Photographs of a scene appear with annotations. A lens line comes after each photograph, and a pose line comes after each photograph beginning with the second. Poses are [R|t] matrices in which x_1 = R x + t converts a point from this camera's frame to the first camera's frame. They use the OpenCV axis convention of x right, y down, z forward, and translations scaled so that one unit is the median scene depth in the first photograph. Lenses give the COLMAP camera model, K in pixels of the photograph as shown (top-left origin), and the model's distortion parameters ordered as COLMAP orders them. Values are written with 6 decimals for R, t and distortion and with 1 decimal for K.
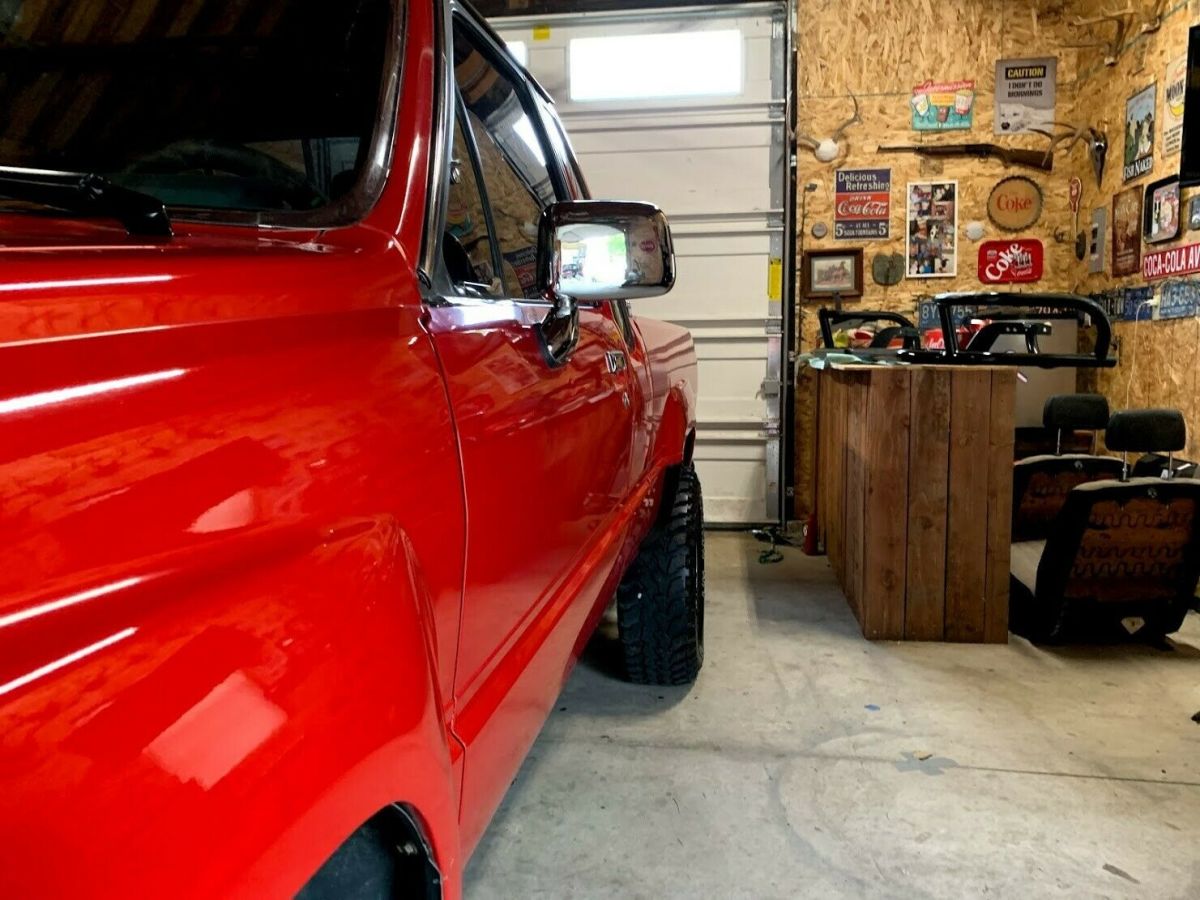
lens RADIAL K [[919.2, 0, 605.4], [0, 919.2, 429.4], [0, 0, 1]] dist [0.018850, -0.008584]
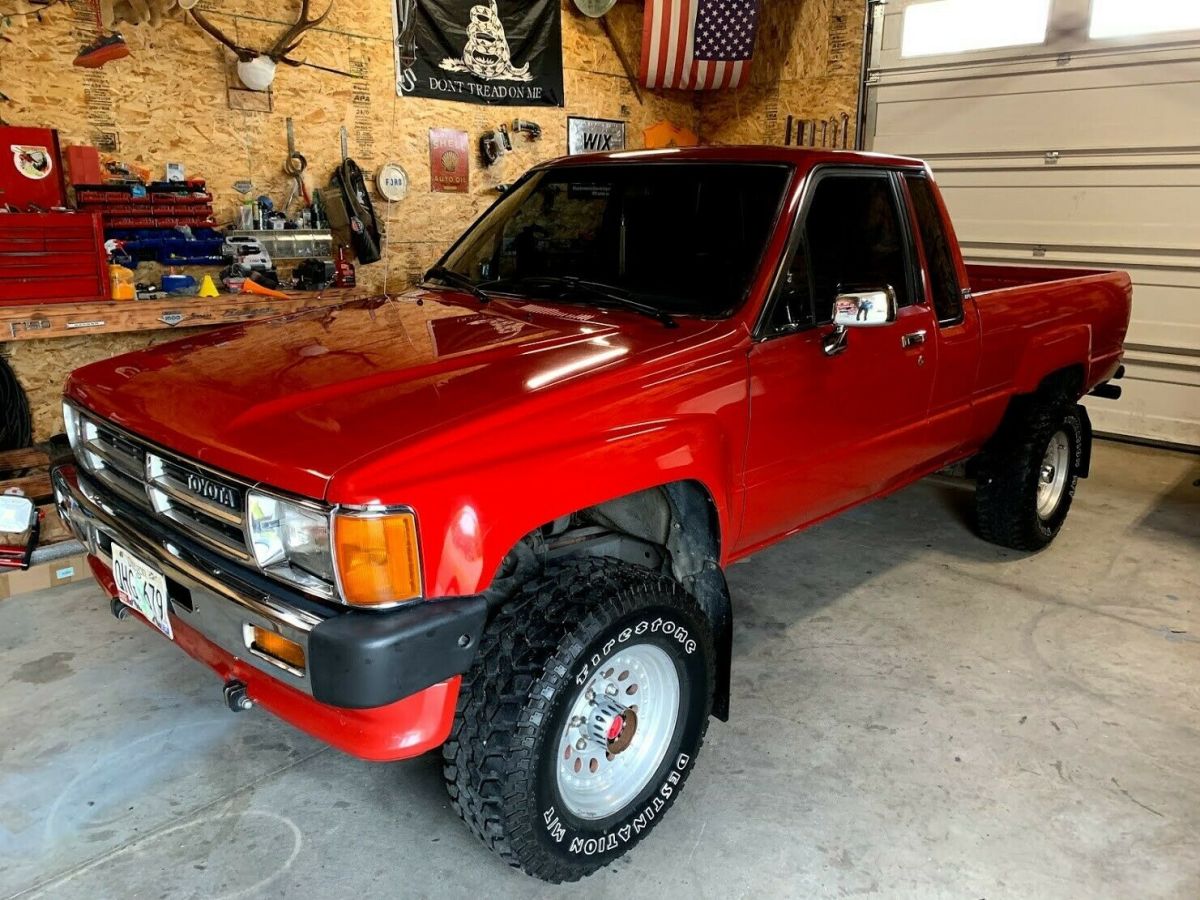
lens RADIAL K [[919.2, 0, 605.4], [0, 919.2, 429.4], [0, 0, 1]] dist [0.018850, -0.008584]
pose [[0.822544, 0.153336, -0.547640, 0.324781], [-0.070701, 0.983067, 0.169061, -0.099859], [0.564290, -0.100341, 0.819456, -0.518424]]
